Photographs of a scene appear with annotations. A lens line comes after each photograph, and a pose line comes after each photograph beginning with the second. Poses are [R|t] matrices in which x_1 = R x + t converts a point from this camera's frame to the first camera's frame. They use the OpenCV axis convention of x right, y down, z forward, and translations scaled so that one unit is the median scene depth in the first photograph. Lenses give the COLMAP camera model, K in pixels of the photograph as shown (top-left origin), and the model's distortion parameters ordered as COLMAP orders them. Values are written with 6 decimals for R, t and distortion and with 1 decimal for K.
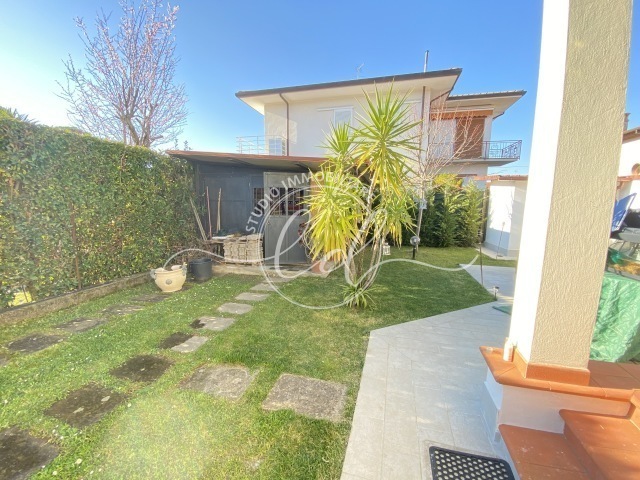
lens RADIAL K [[259.8, 0, 318.5], [0, 259.8, 242.2], [0, 0, 1]] dist [-0.016852, -0.001690]
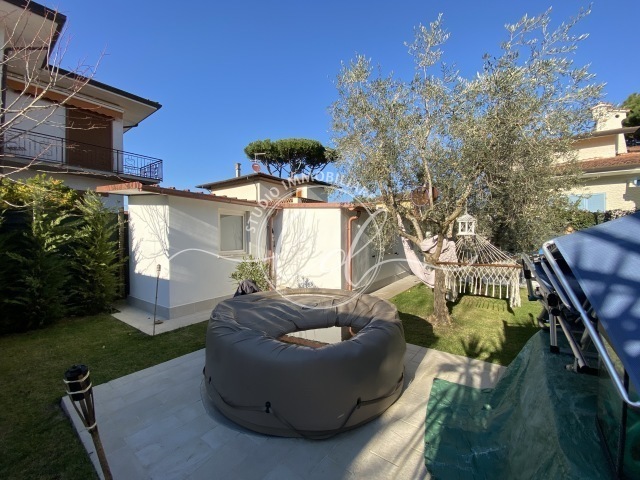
lens RADIAL K [[259.8, 0, 319.3], [0, 259.8, 242.2], [0, 0, 1]] dist [-0.016852, -0.001690]
pose [[0.353209, -0.023776, 0.935242, 0.247673], [0.140408, 0.989701, -0.027867, -0.048776], [-0.924948, 0.141159, 0.352910, 0.367435]]
